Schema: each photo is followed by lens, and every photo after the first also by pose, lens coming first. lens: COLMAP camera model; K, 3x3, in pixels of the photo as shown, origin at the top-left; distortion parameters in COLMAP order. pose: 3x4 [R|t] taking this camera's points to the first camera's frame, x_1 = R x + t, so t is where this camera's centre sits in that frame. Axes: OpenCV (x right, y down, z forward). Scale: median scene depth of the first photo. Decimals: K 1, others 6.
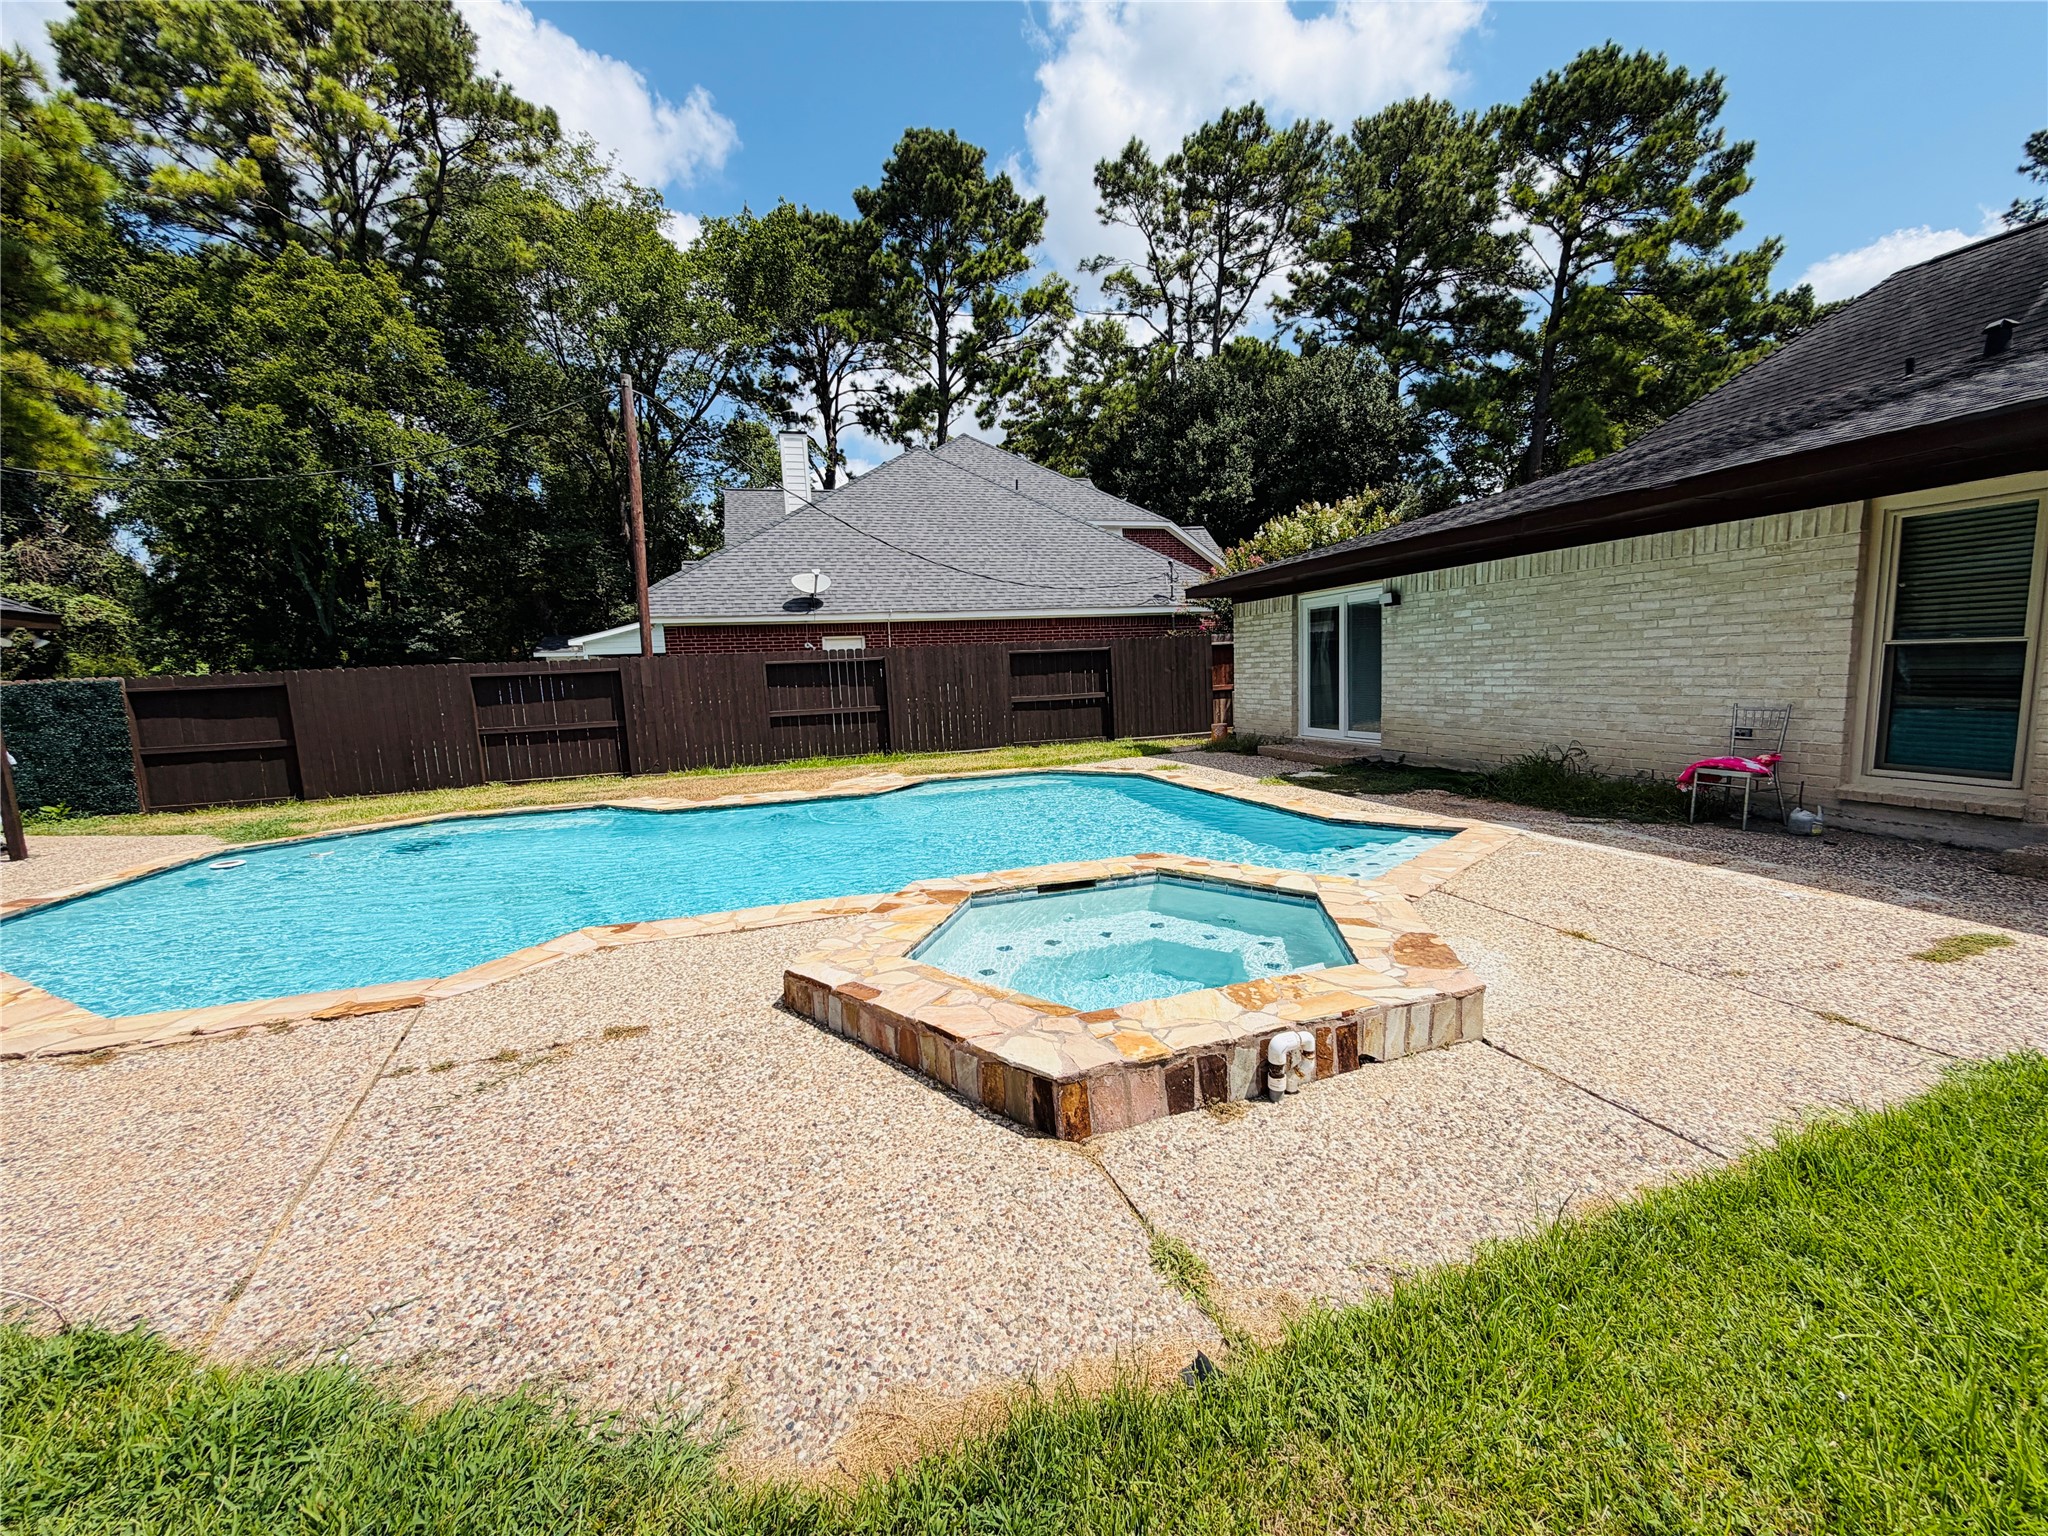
lens RADIAL K [[820.6, 0, 1024.0], [0, 820.6, 768.0], [0, 0, 1]] dist [0.001282, 0.000223]
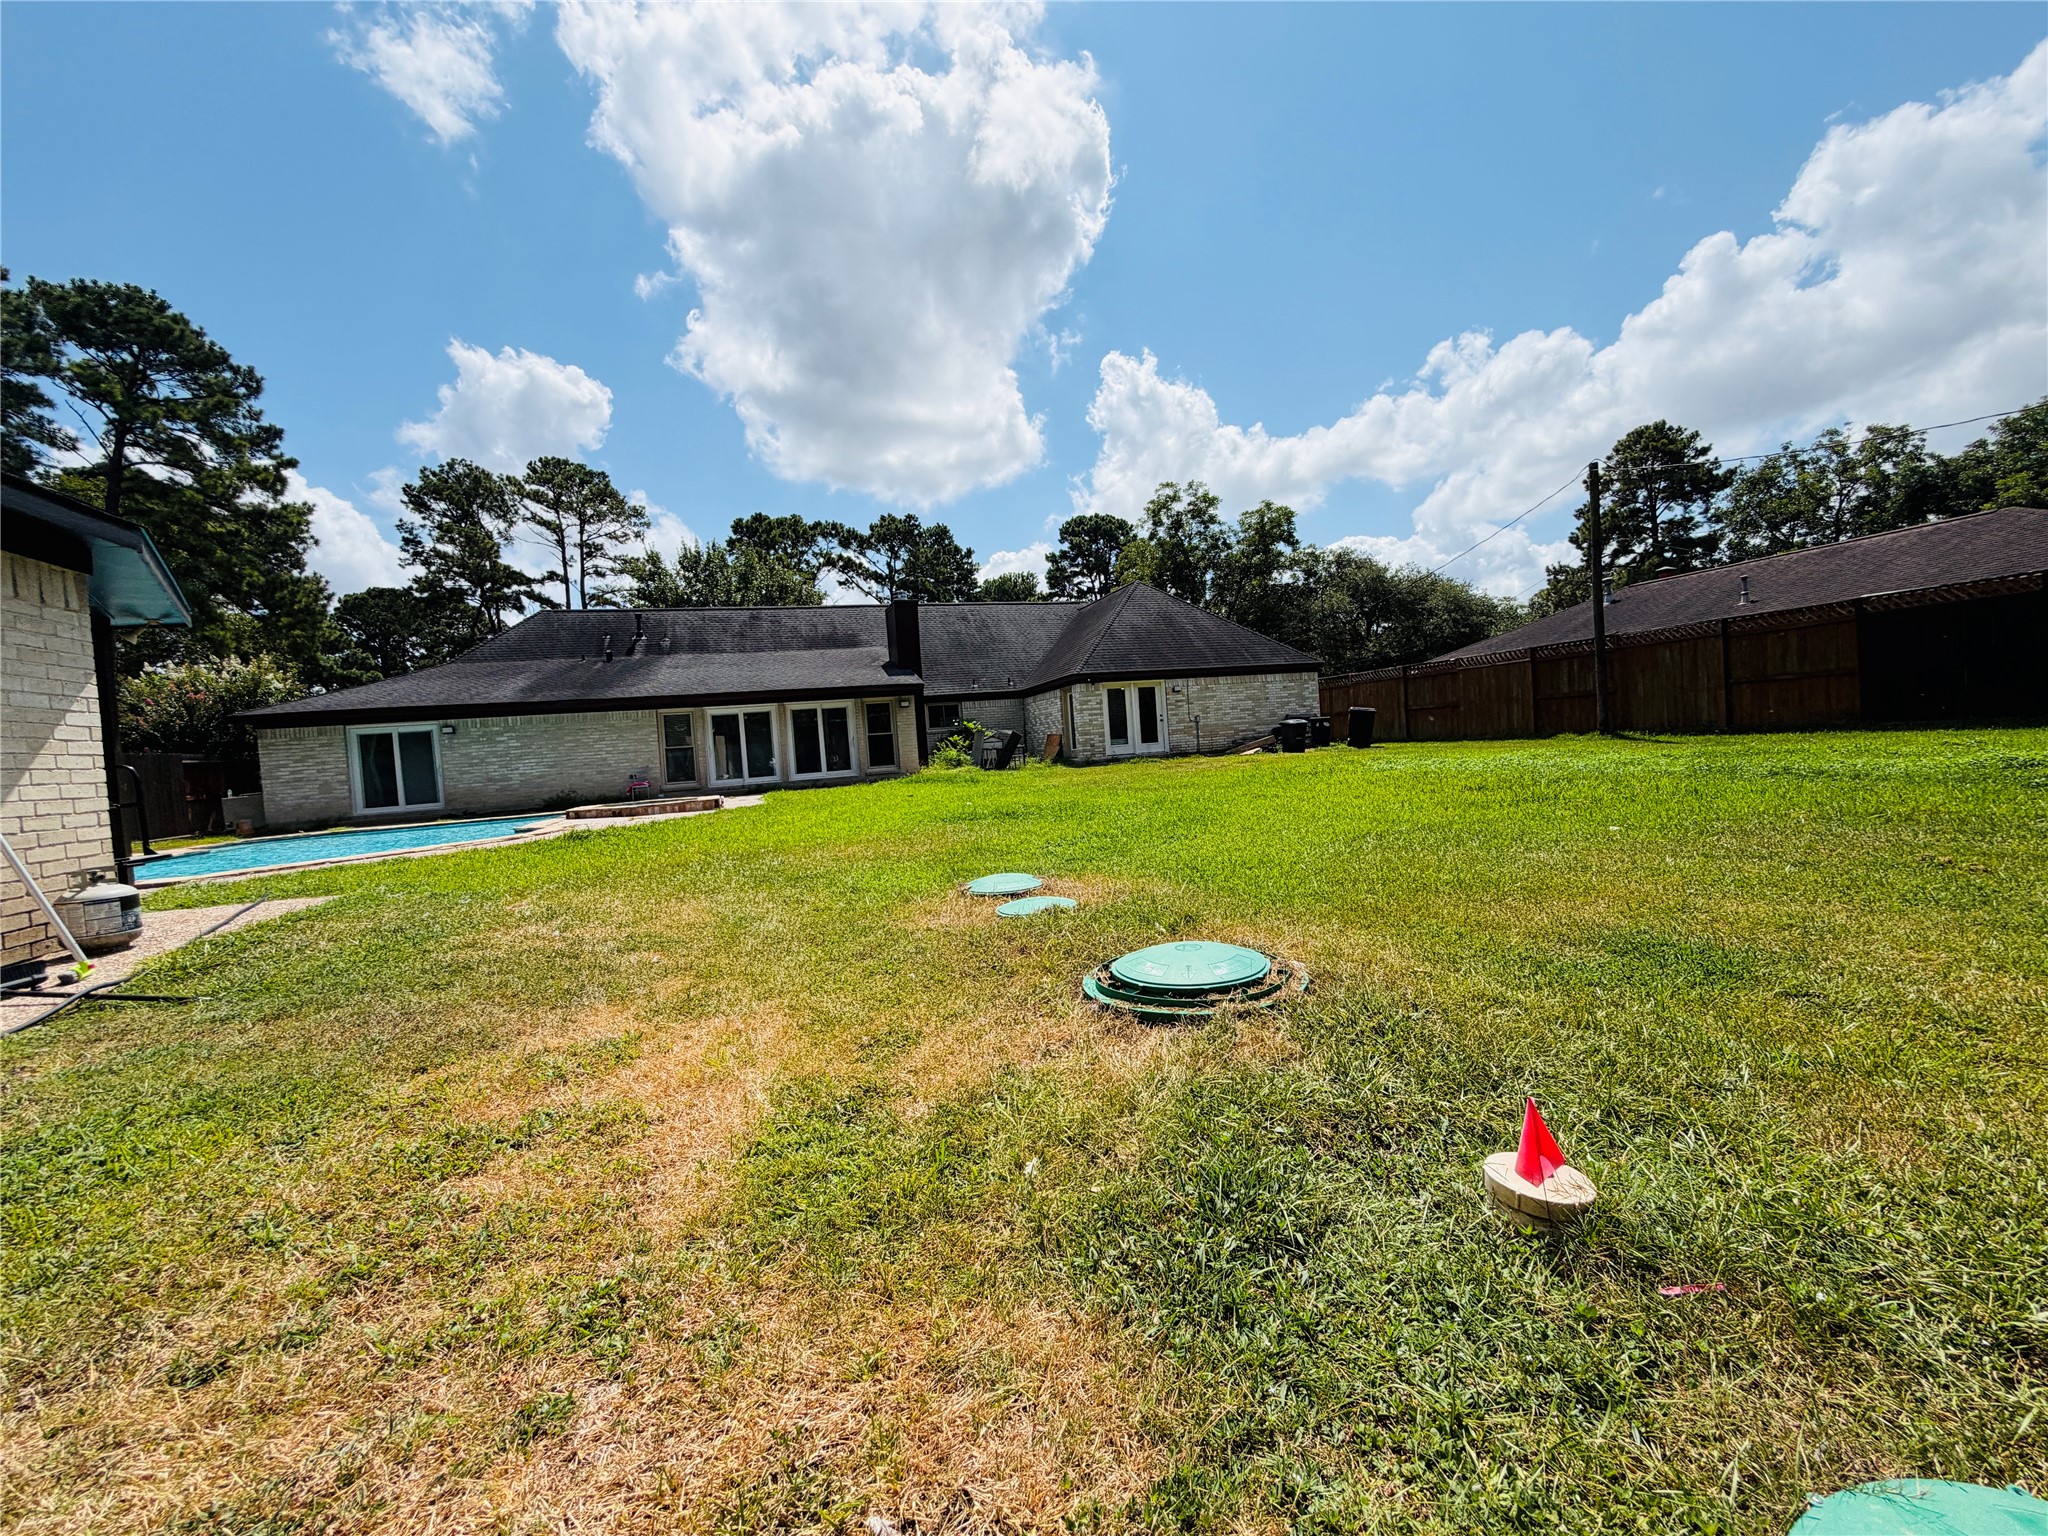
lens RADIAL K [[820.6, 0, 1024.0], [0, 820.6, 768.0], [0, 0, 1]] dist [0.001282, 0.000223]
pose [[-0.007404, 0.020138, 0.999770, -0.460874], [0.190192, 0.981575, -0.018363, 0.053702], [-0.981719, 0.190012, -0.011098, -0.090084]]
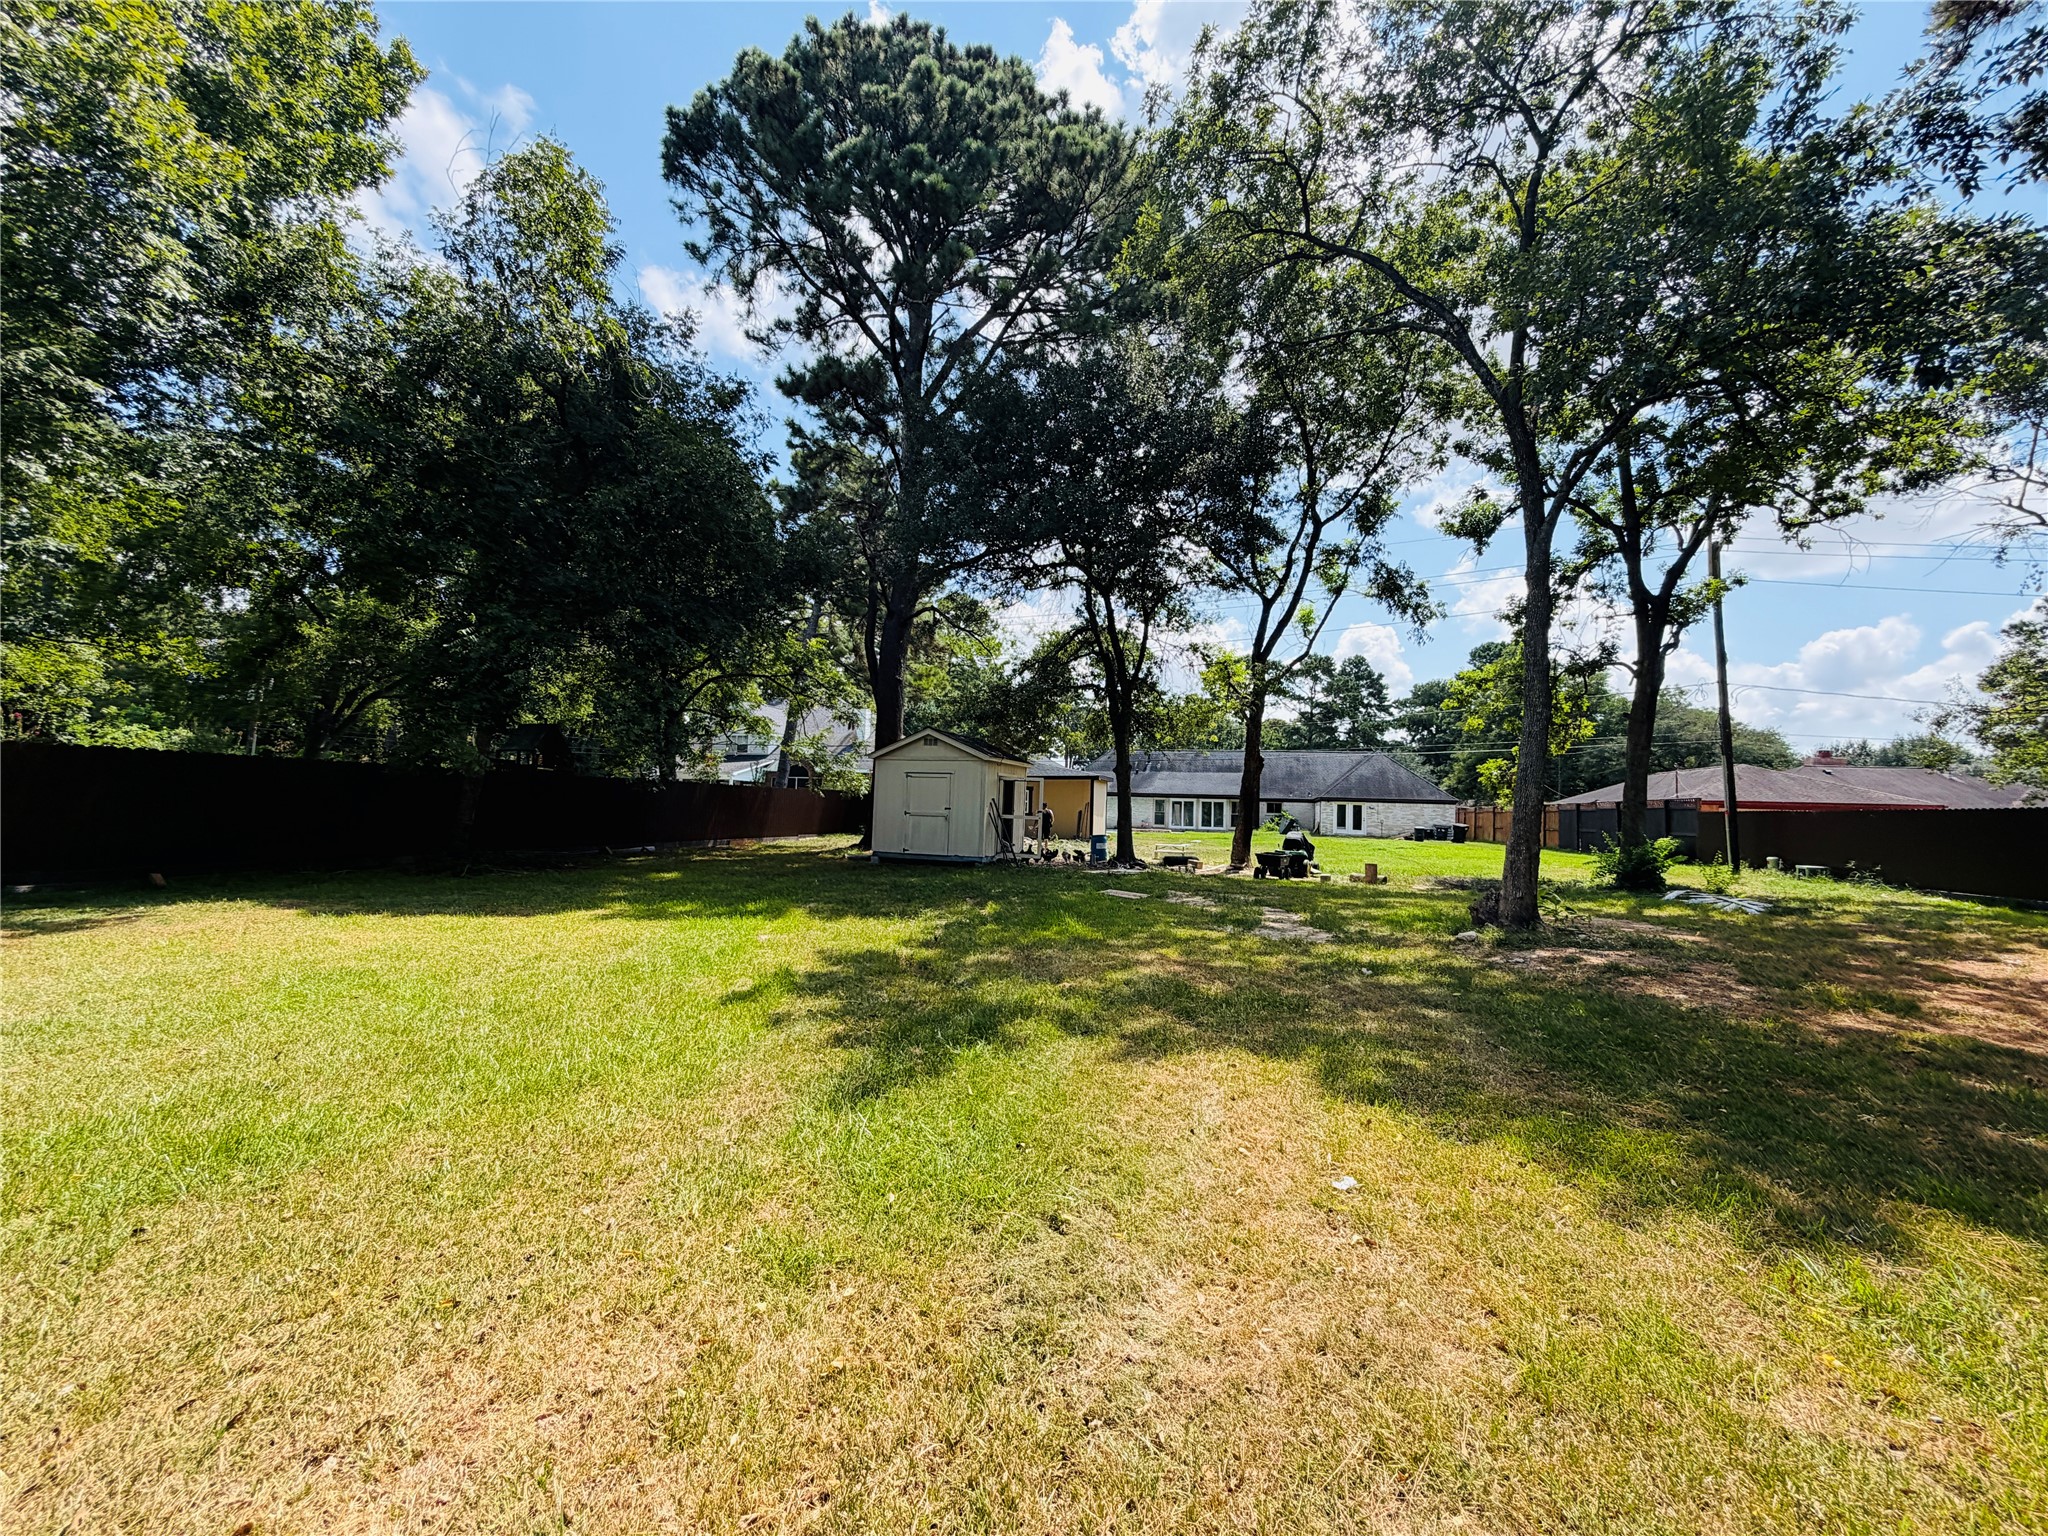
lens RADIAL K [[820.6, 0, 1024.0], [0, 820.6, 768.0], [0, 0, 1]] dist [0.001282, 0.000223]
pose [[0.515788, 0.112101, 0.849351, -1.483565], [0.043455, 0.986703, -0.156618, 0.145538], [-0.855614, 0.117690, 0.504058, -0.488669]]
